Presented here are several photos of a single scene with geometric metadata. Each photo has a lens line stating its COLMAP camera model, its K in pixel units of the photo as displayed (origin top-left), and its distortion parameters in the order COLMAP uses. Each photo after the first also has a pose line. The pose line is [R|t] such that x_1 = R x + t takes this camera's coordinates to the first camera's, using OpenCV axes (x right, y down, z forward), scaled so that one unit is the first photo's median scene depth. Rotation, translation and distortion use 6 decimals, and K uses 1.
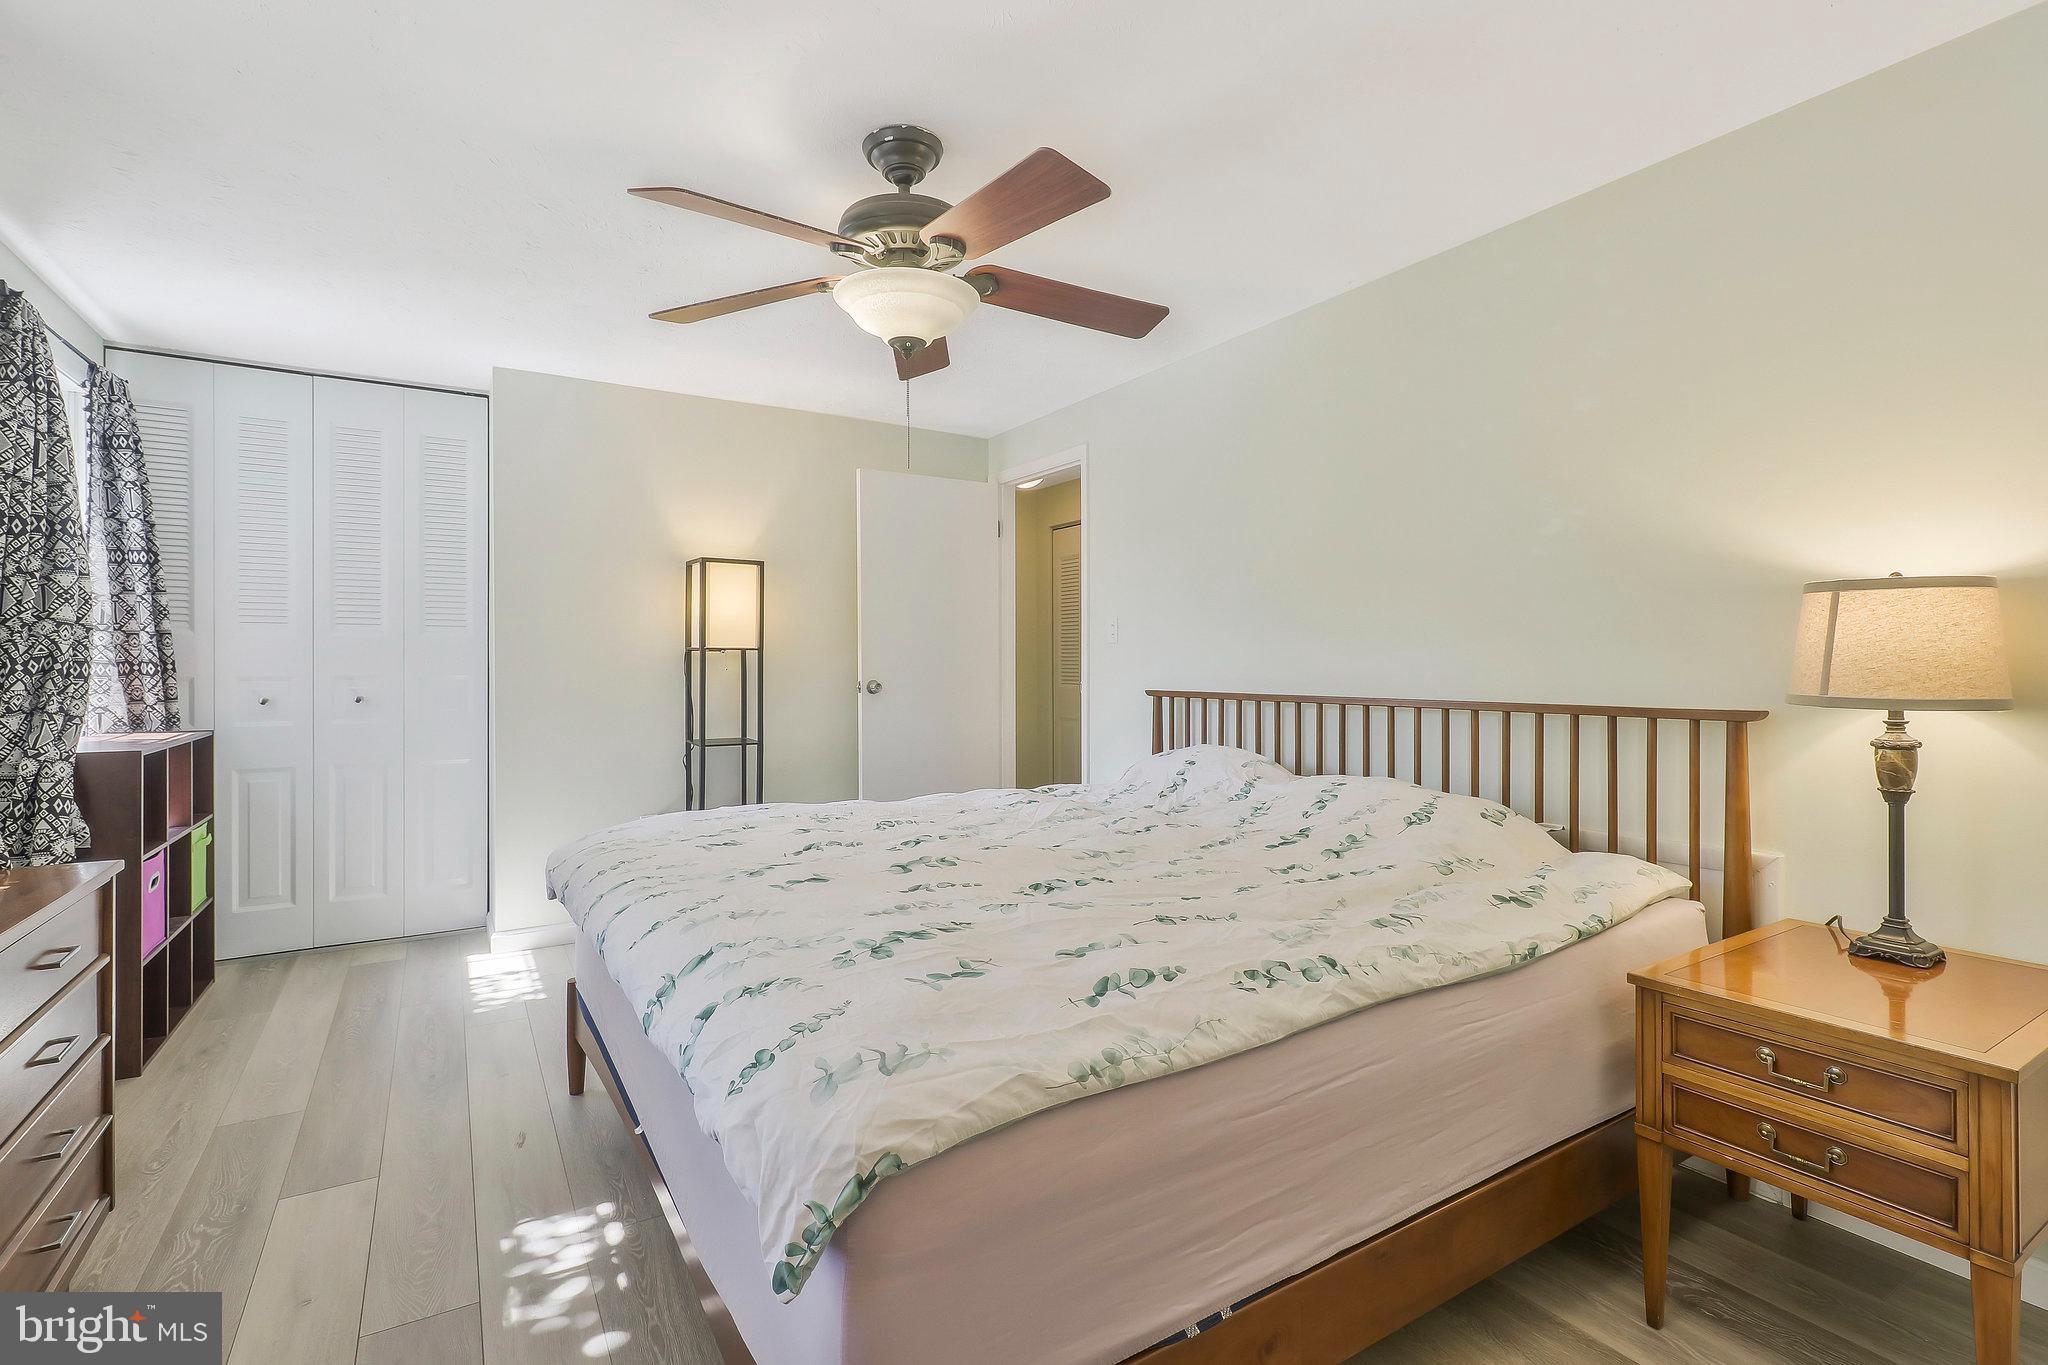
lens RADIAL K [[936.5, 0, 1032.5], [0, 936.5, 664.7], [0, 0, 1]] dist [0.000832, -0.000536]
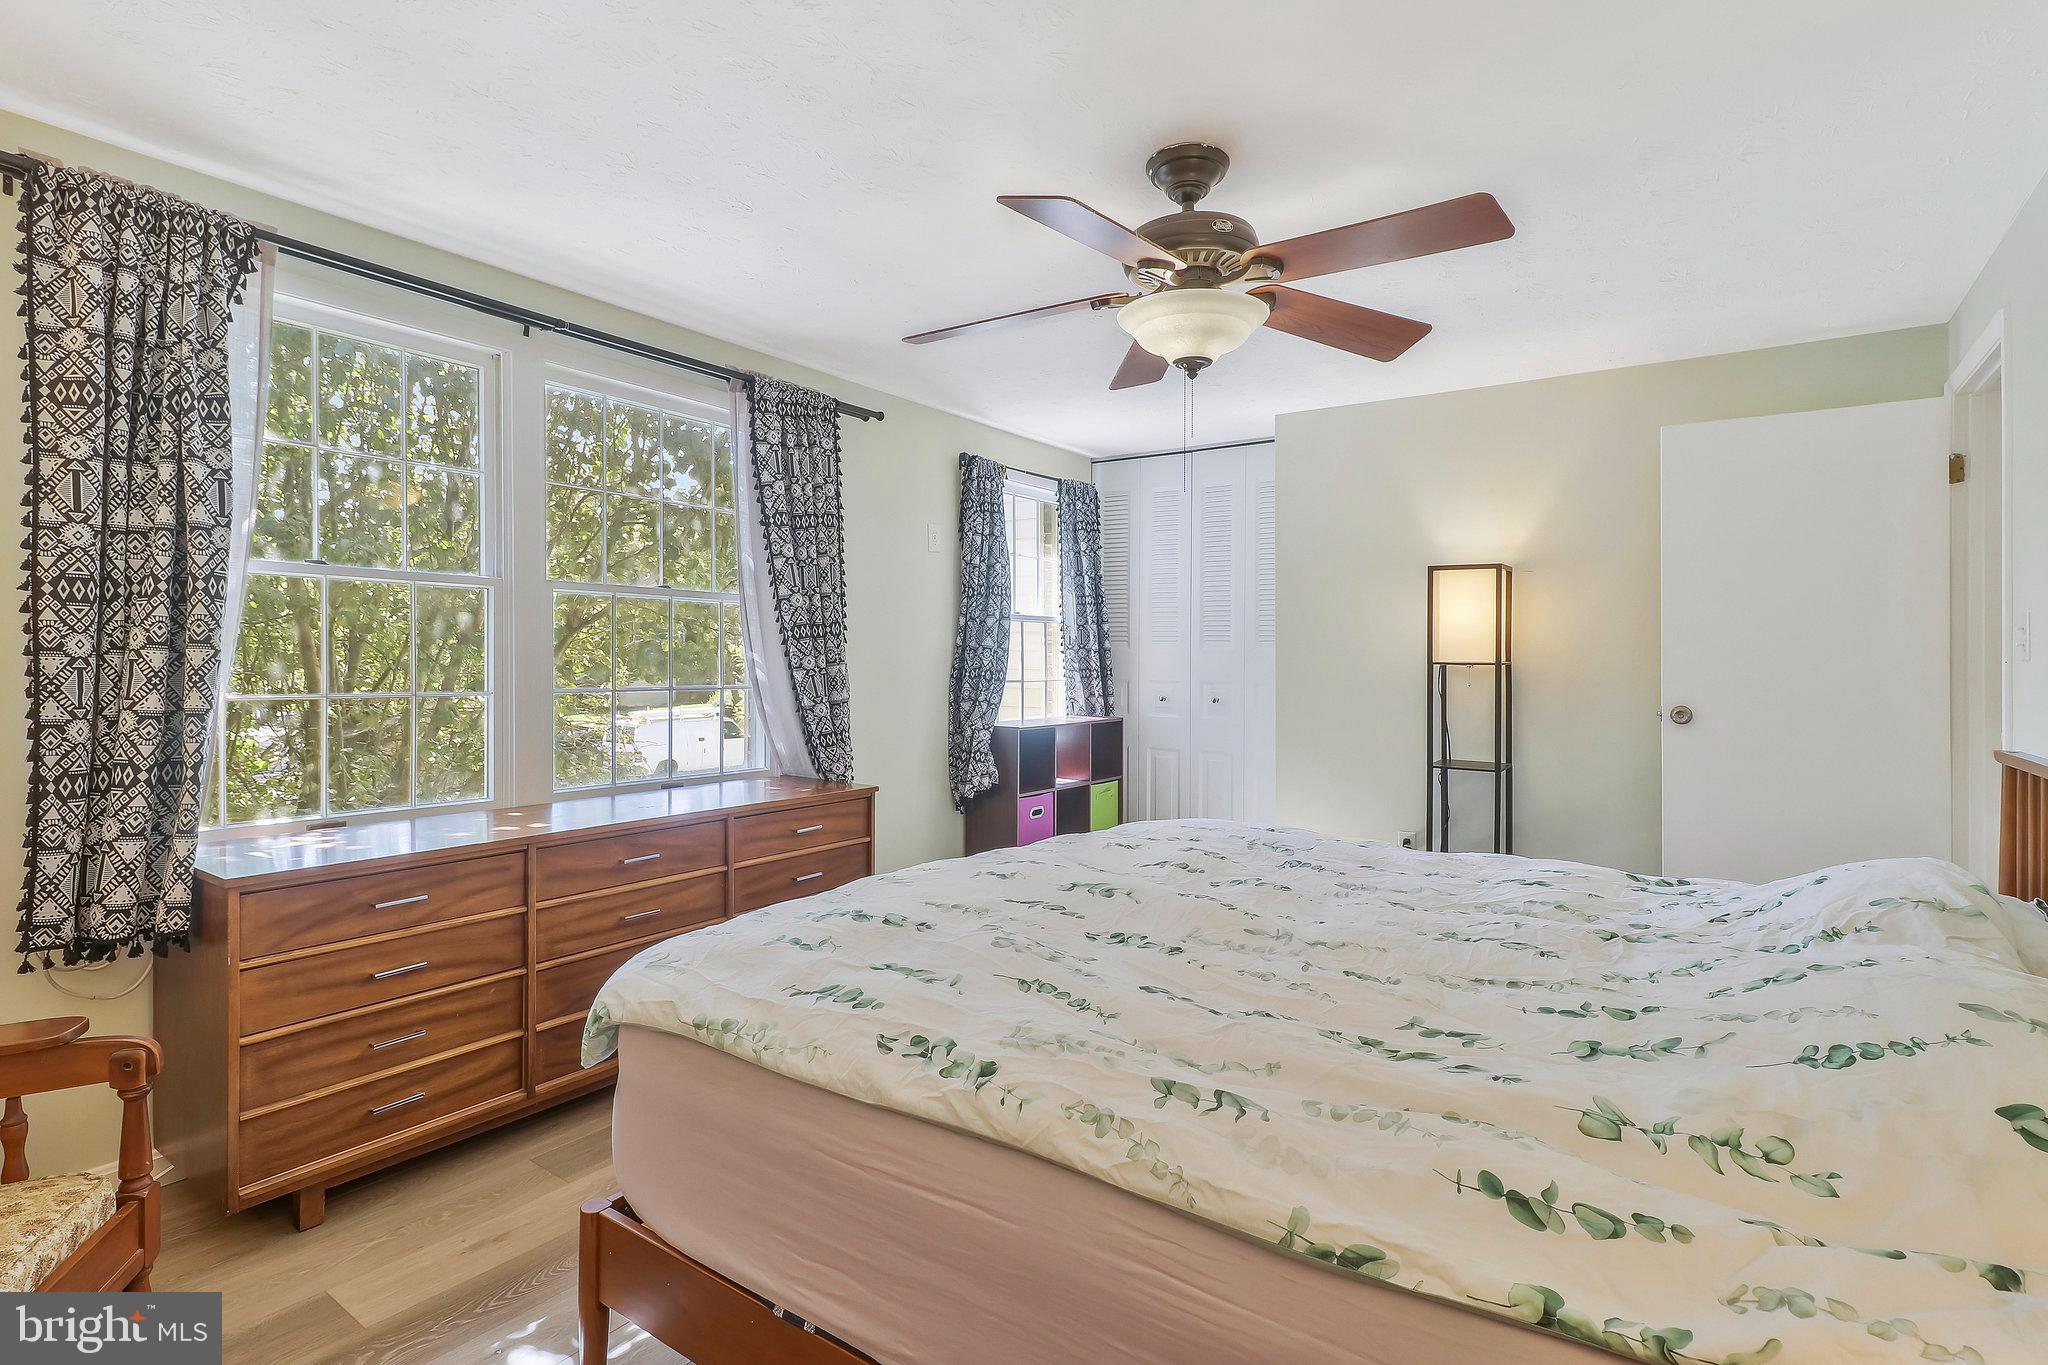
lens RADIAL K [[983.1, 0, 1019.6], [0, 983.1, 657.5], [0, 0, 1]] dist [0.000284, -0.000045]
pose [[0.395340, 0.005307, -0.918520, 0.608351], [-0.010592, 0.999943, 0.001218, -0.030175], [0.918474, 0.009247, 0.395373, 0.358547]]
